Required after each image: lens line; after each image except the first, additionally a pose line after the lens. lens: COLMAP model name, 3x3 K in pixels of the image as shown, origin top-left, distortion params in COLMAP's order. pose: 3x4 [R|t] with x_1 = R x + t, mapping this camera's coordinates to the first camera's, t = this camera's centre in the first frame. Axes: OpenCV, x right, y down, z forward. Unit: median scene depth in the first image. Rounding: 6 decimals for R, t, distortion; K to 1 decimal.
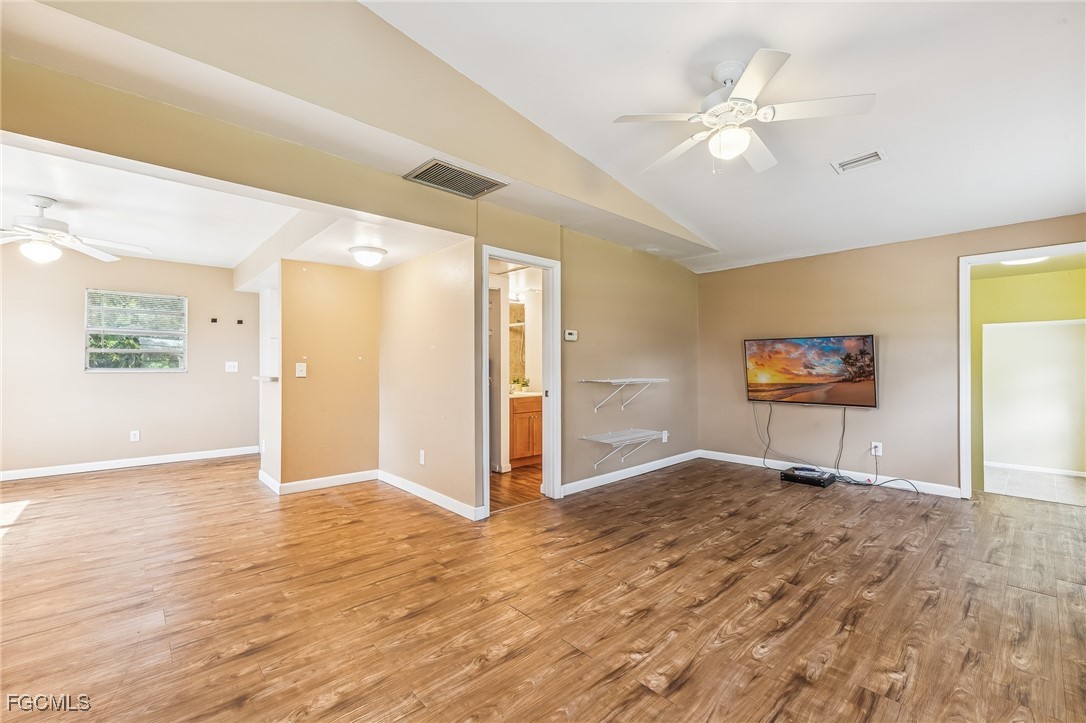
lens RADIAL K [[458.9, 0, 540.6], [0, 458.9, 358.7], [0, 0, 1]] dist [0.000836, -0.000500]
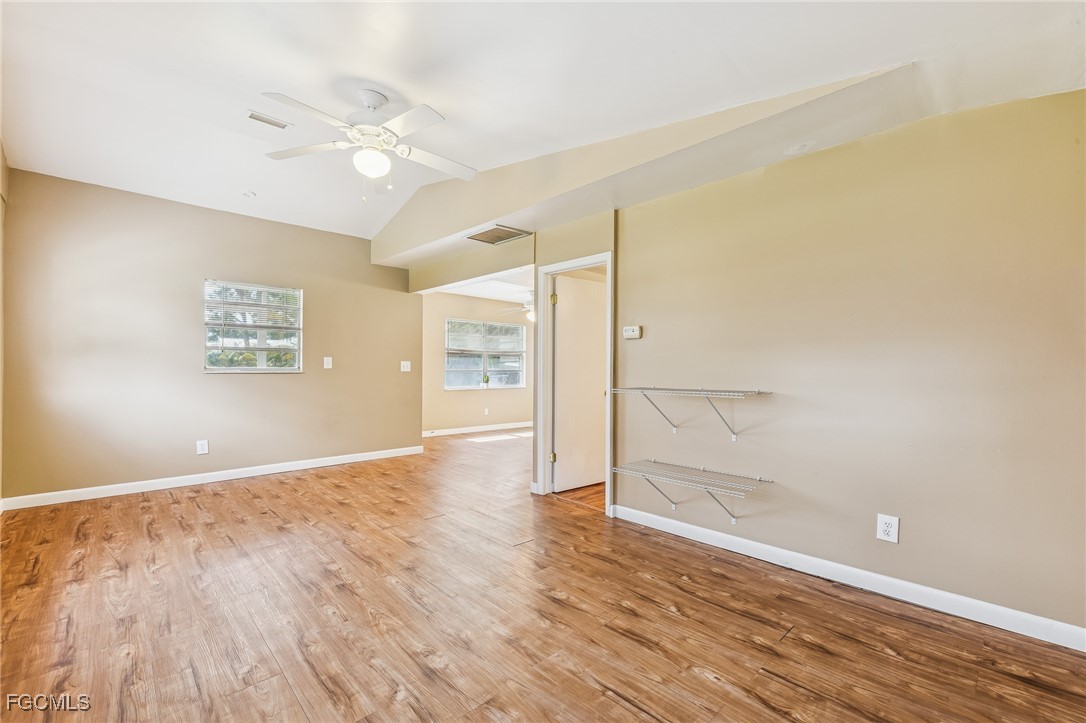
lens RADIAL K [[458.9, 0, 546.5], [0, 458.9, 370.8], [0, 0, 1]] dist [0.000836, -0.000500]
pose [[0.020048, 0.007391, -0.999772, 0.898351], [0.007722, 0.999942, 0.007547, 0.011382], [0.999769, -0.007872, 0.019990, 0.828299]]
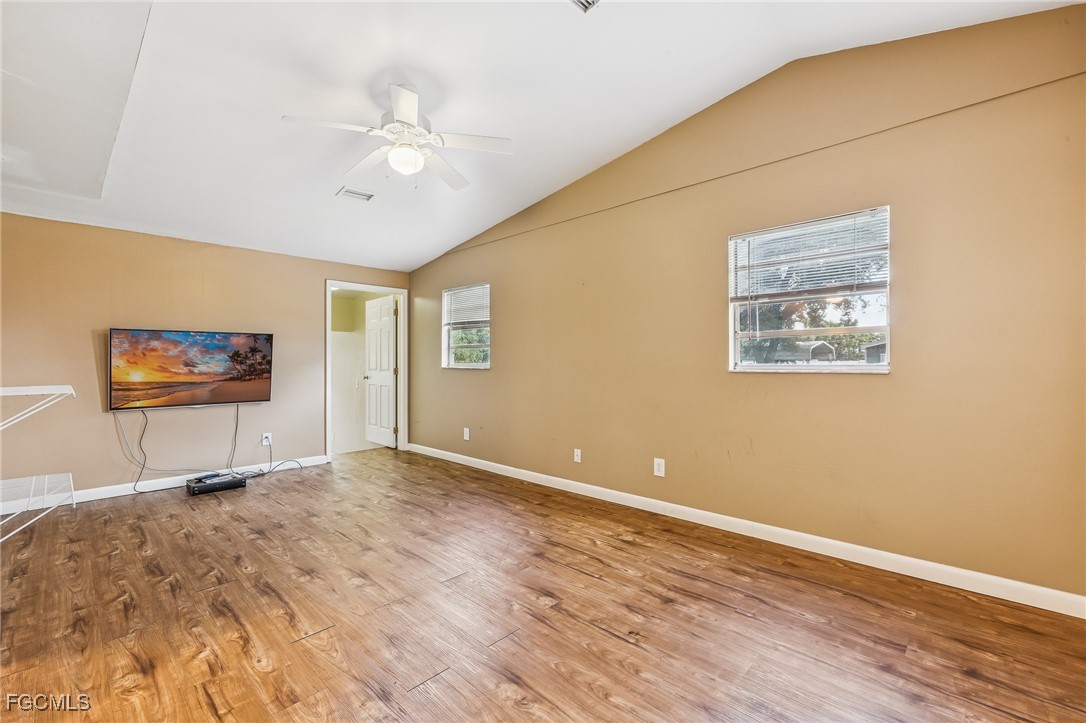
lens RADIAL K [[458.9, 0, 547.5], [0, 458.9, 354.4], [0, 0, 1]] dist [0.000836, -0.000500]
pose [[-0.071006, 0.013941, 0.997378, -0.430285], [-0.010232, 0.999840, -0.014704, 0.004202], [-0.997423, -0.011250, -0.070852, 0.438128]]
